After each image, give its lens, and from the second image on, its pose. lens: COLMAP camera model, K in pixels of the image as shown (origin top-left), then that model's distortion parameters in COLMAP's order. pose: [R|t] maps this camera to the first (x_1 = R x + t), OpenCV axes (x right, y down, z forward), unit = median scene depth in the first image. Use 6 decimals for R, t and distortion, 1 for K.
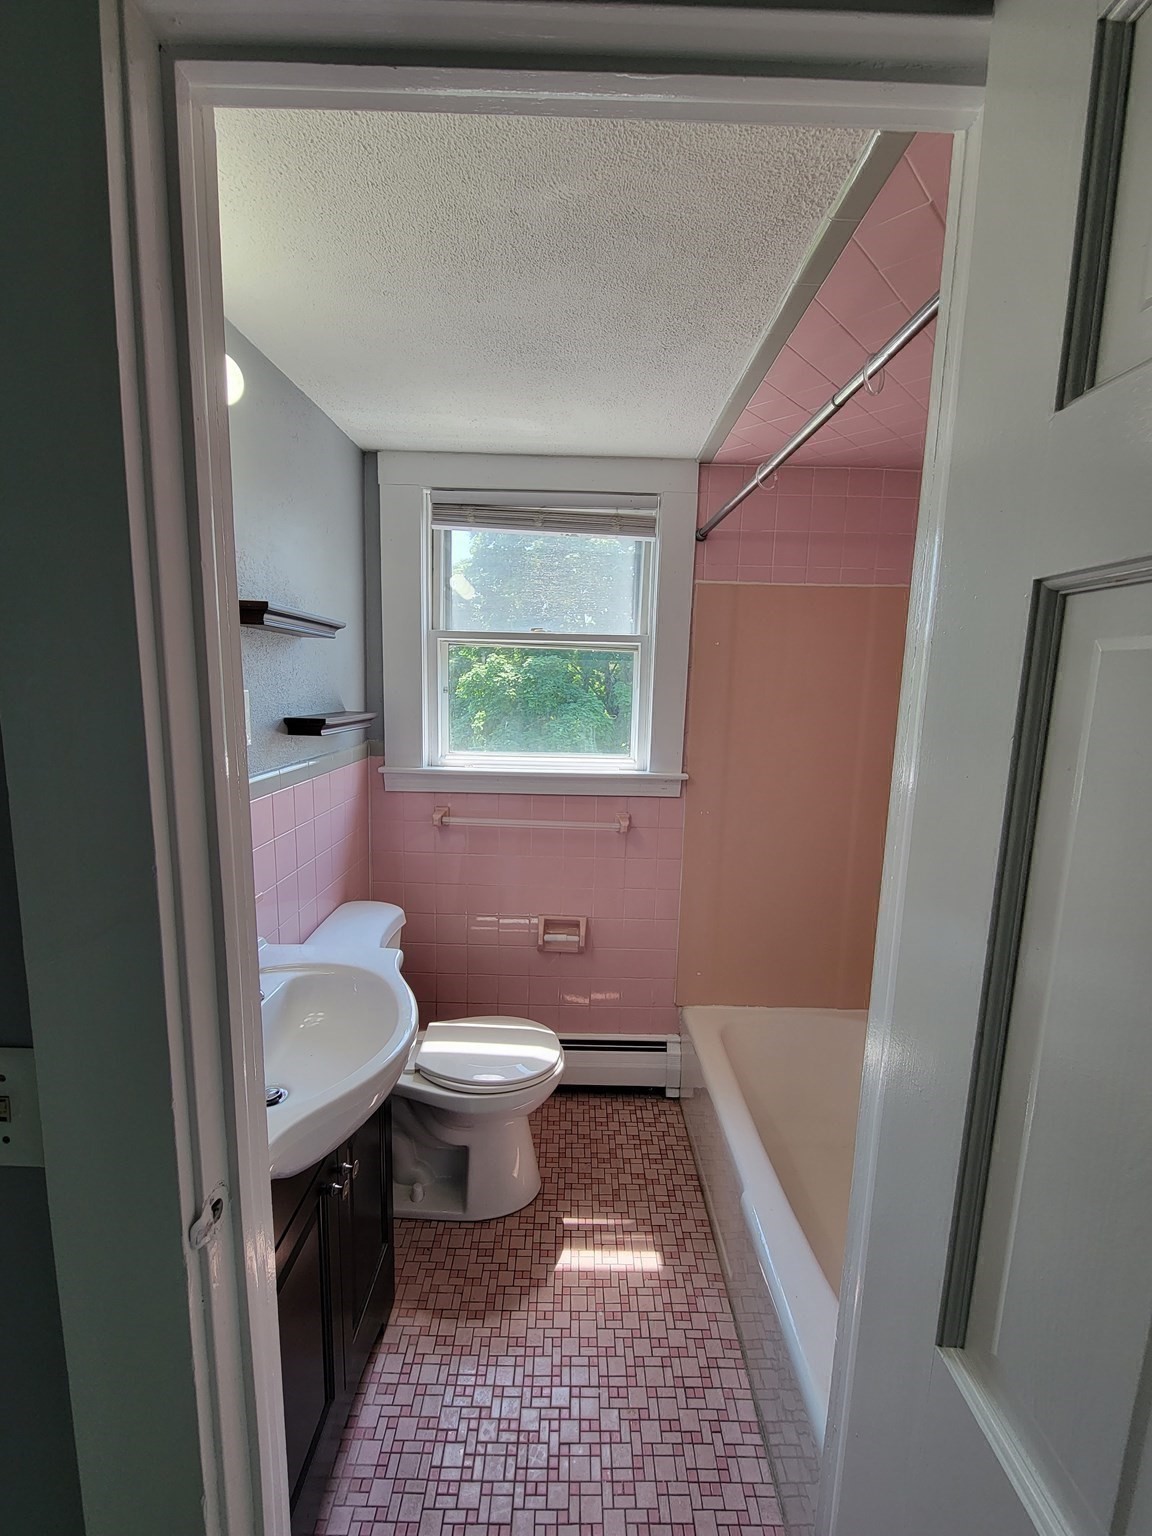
lens RADIAL K [[621.8, 0, 576.5], [0, 621.8, 769.1], [0, 0, 1]] dist [-0.008721, -0.000226]
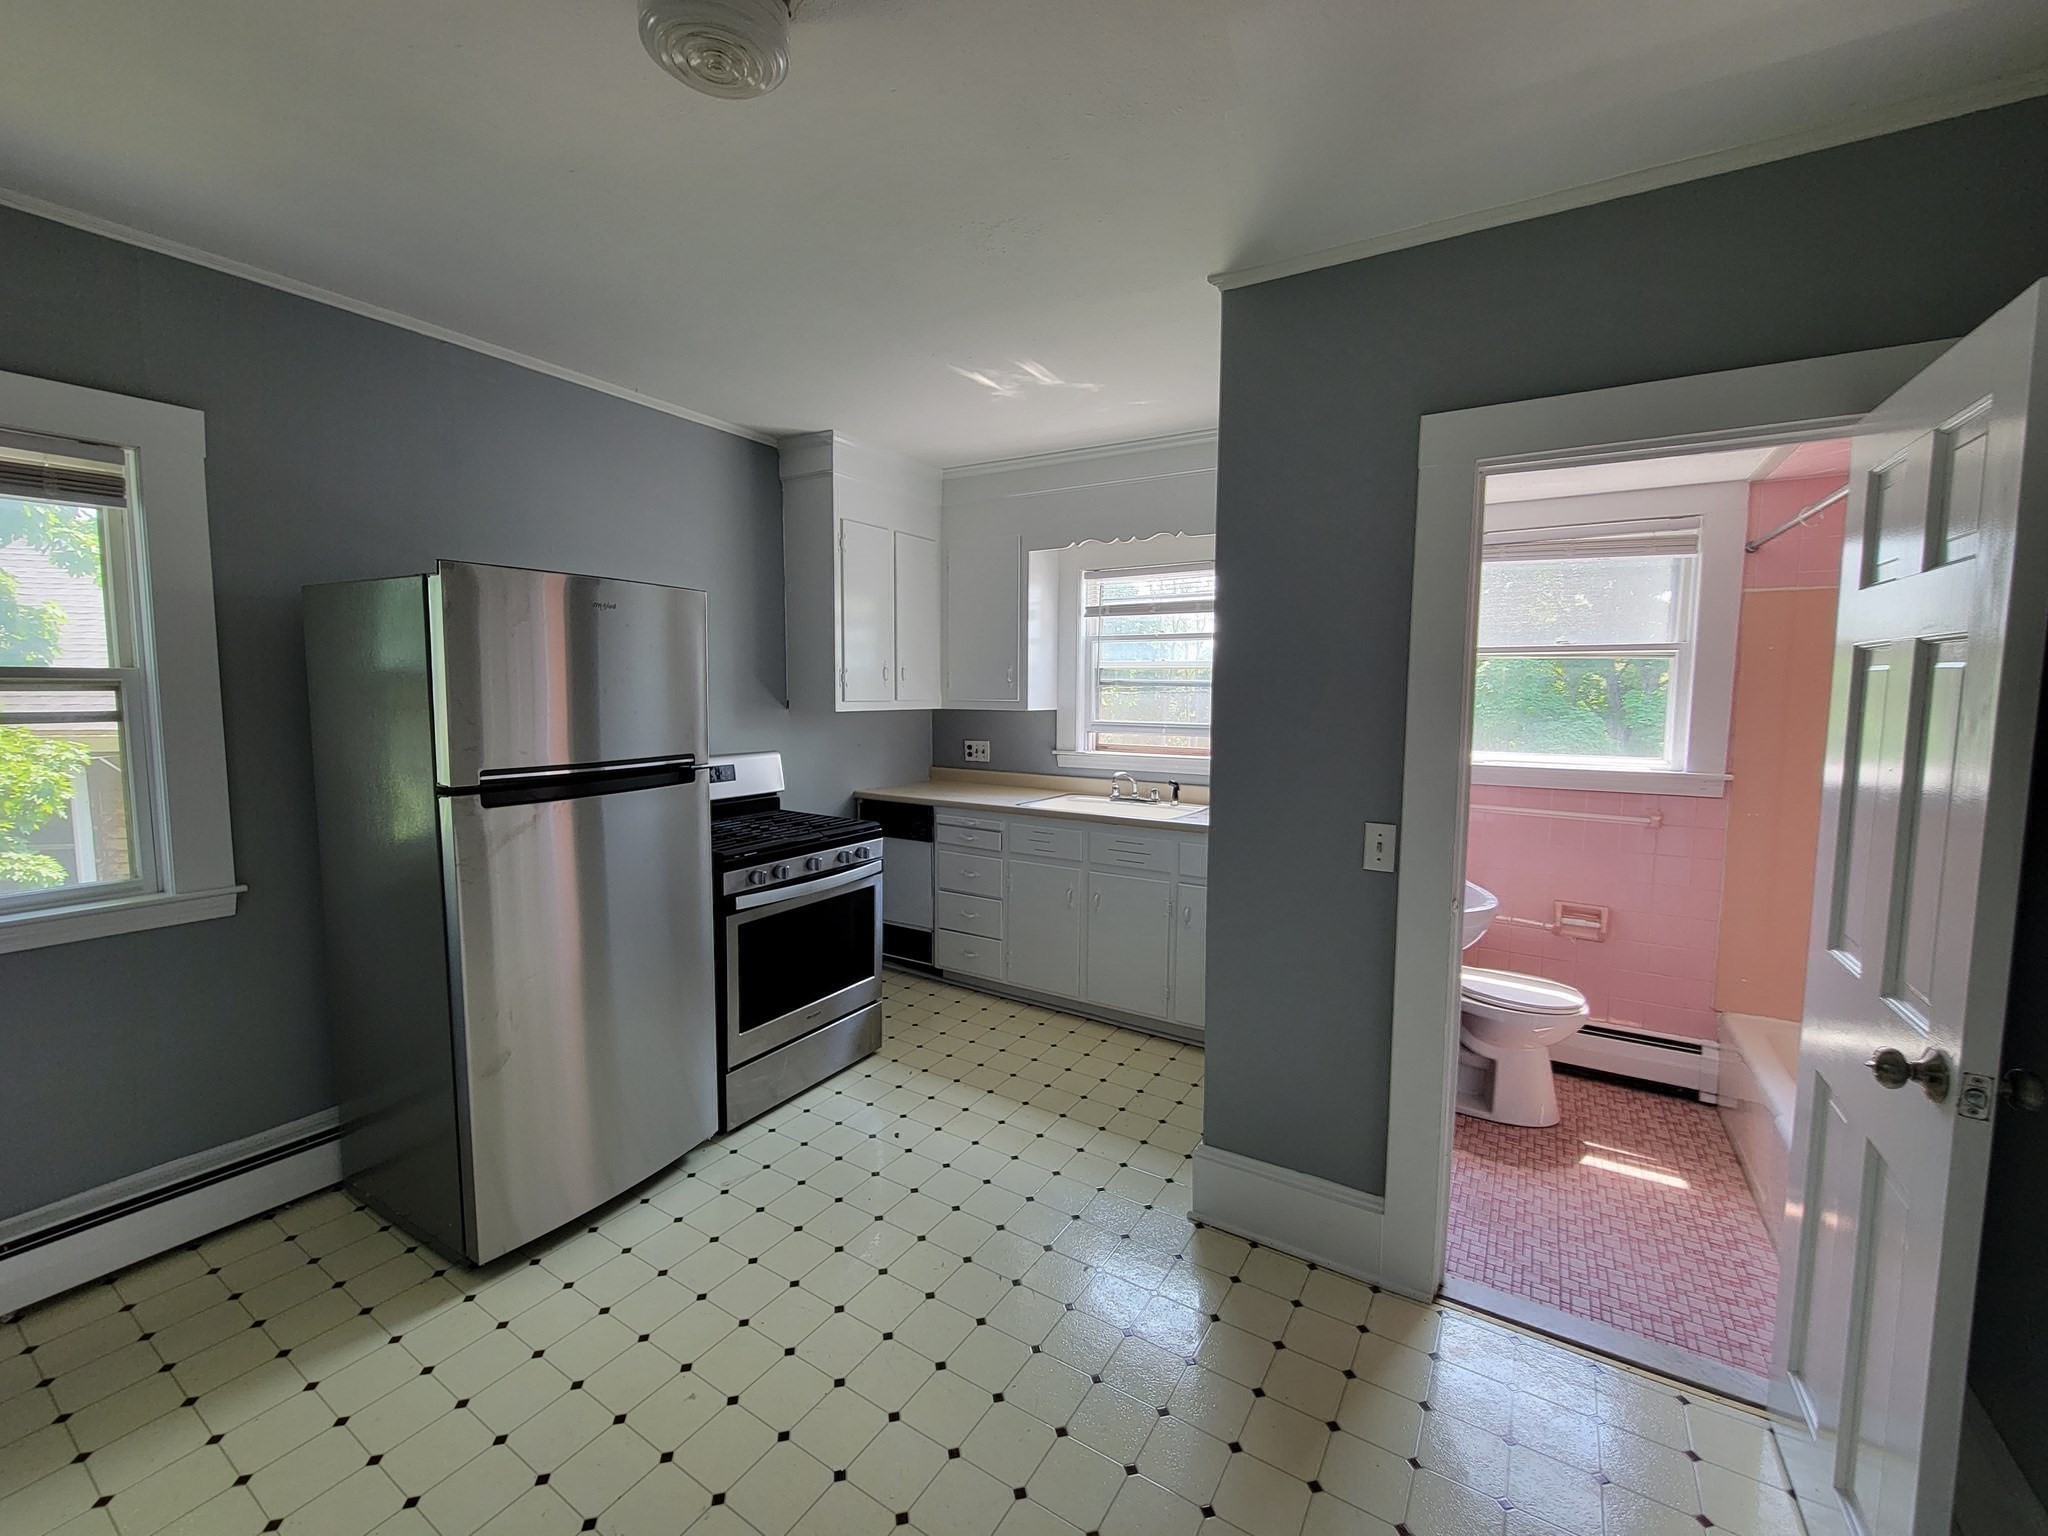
lens RADIAL K [[829.1, 0, 1022.1], [0, 829.1, 758.3], [0, 0, 1]] dist [-0.008721, -0.000226]
pose [[0.845761, 0.024561, -0.532996, -0.093771], [-0.058684, 0.997162, -0.047170, 0.118251], [0.530325, 0.071172, 0.844802, -0.807491]]
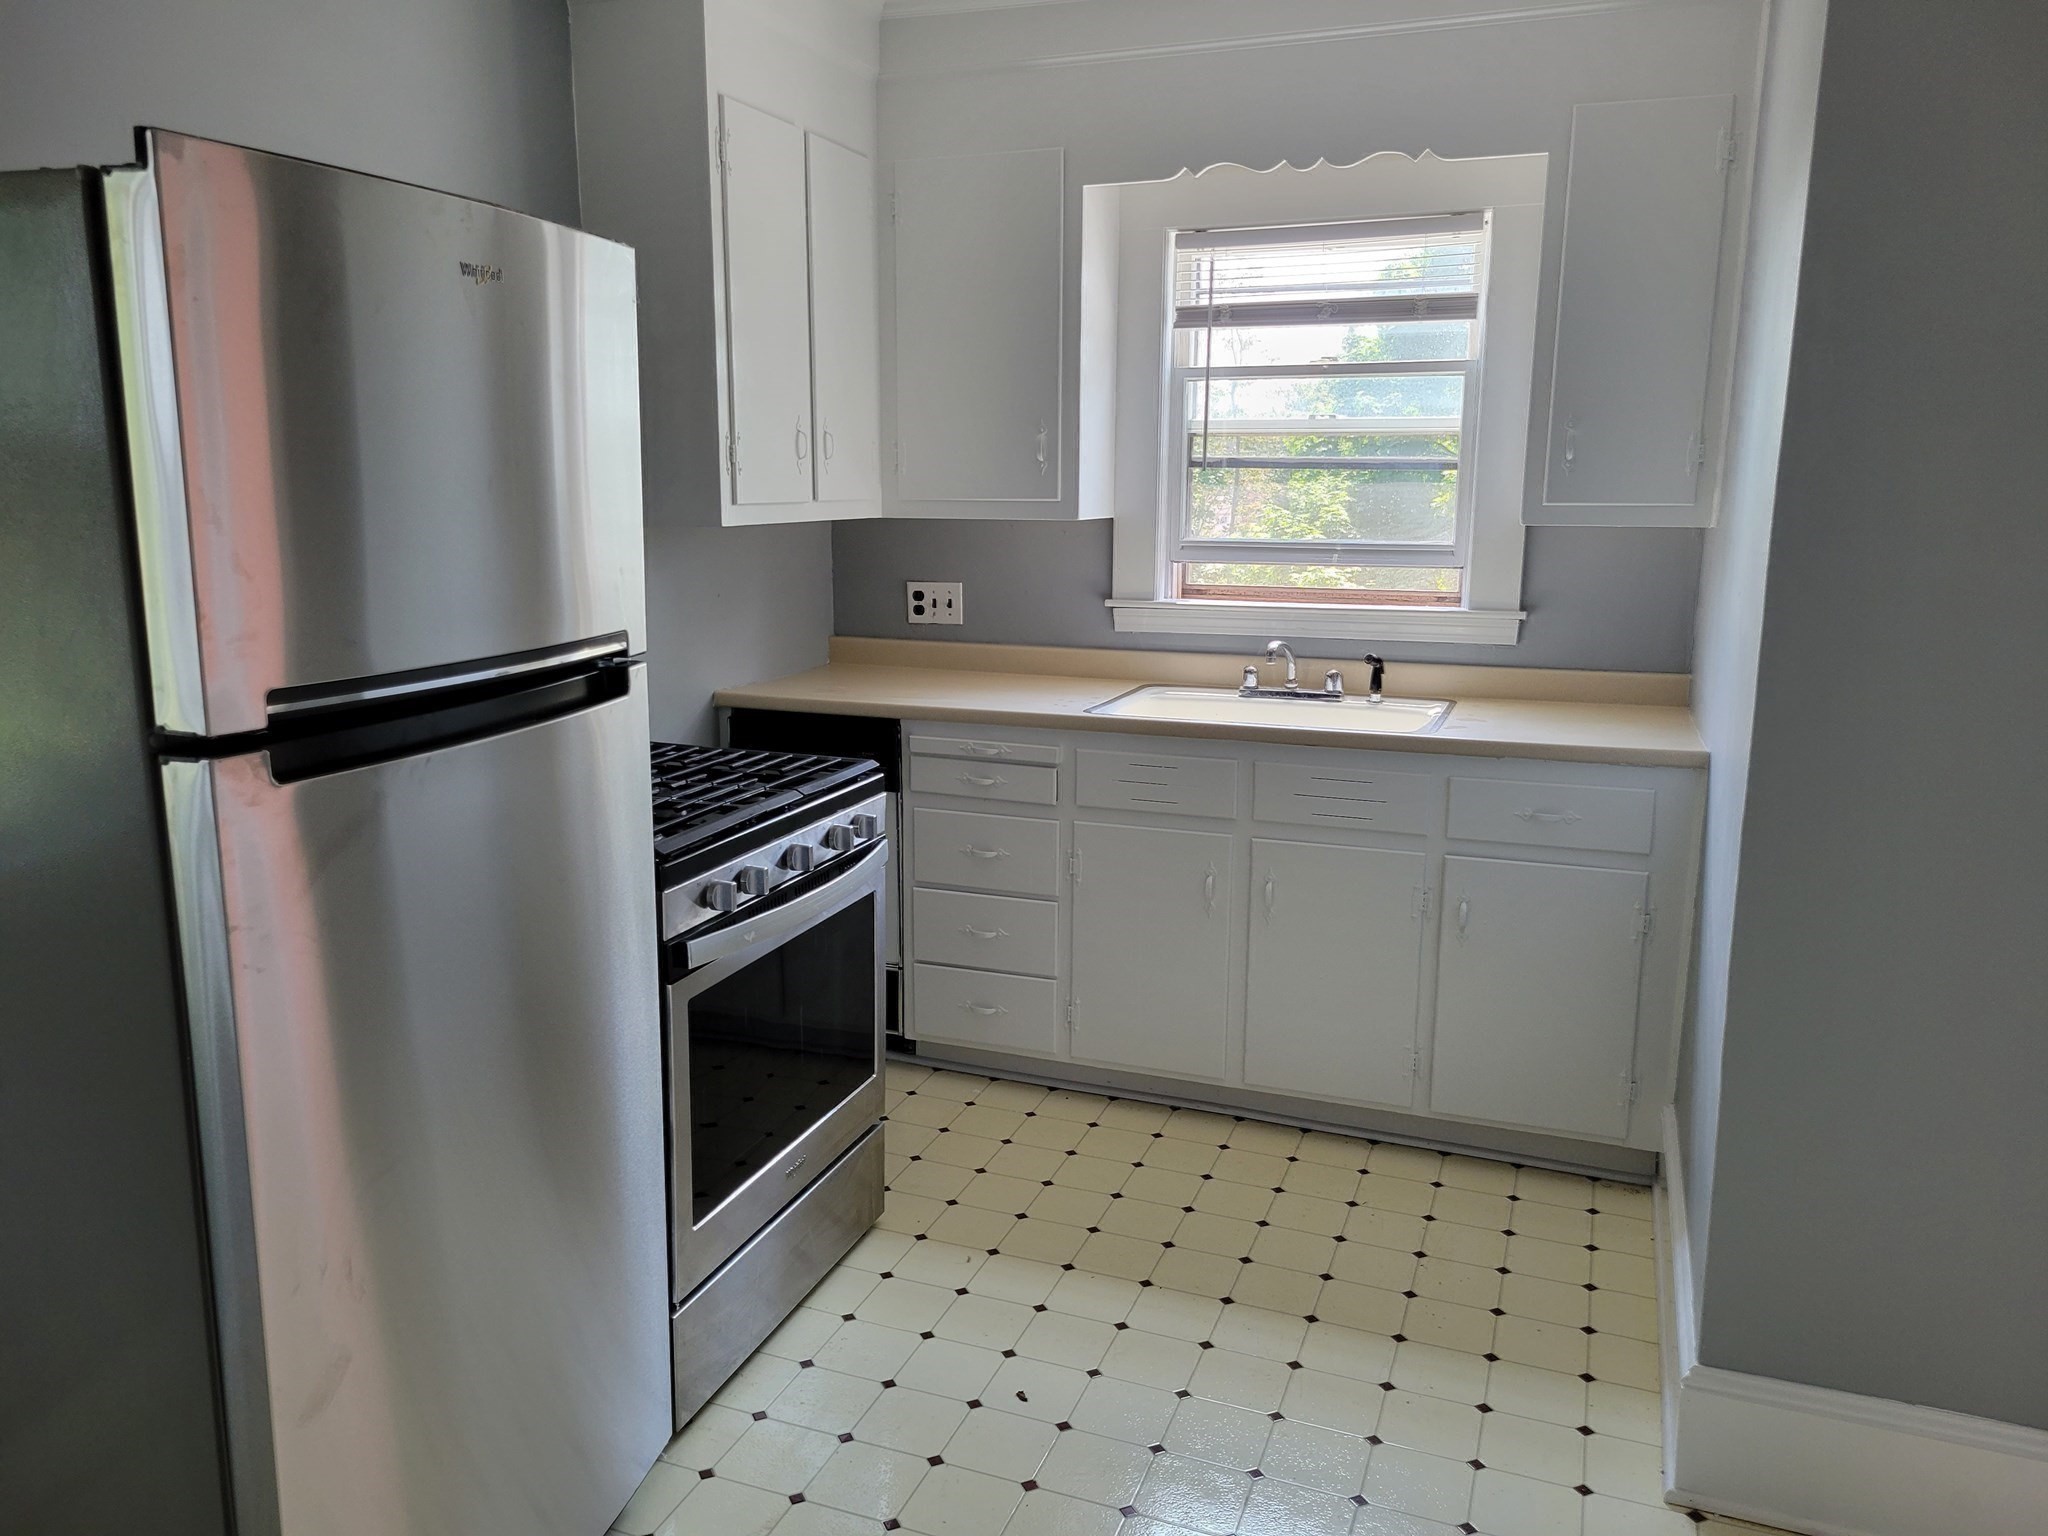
lens RADIAL K [[1530.7, 0, 1017.5], [0, 1530.7, 772.2], [0, 0, 1]] dist [0.037856, -0.001696]
pose [[0.930608, 0.047036, -0.362982, -0.585684], [-0.029620, 0.998134, 0.053400, 0.112919], [0.364817, -0.038943, 0.930265, -0.869680]]
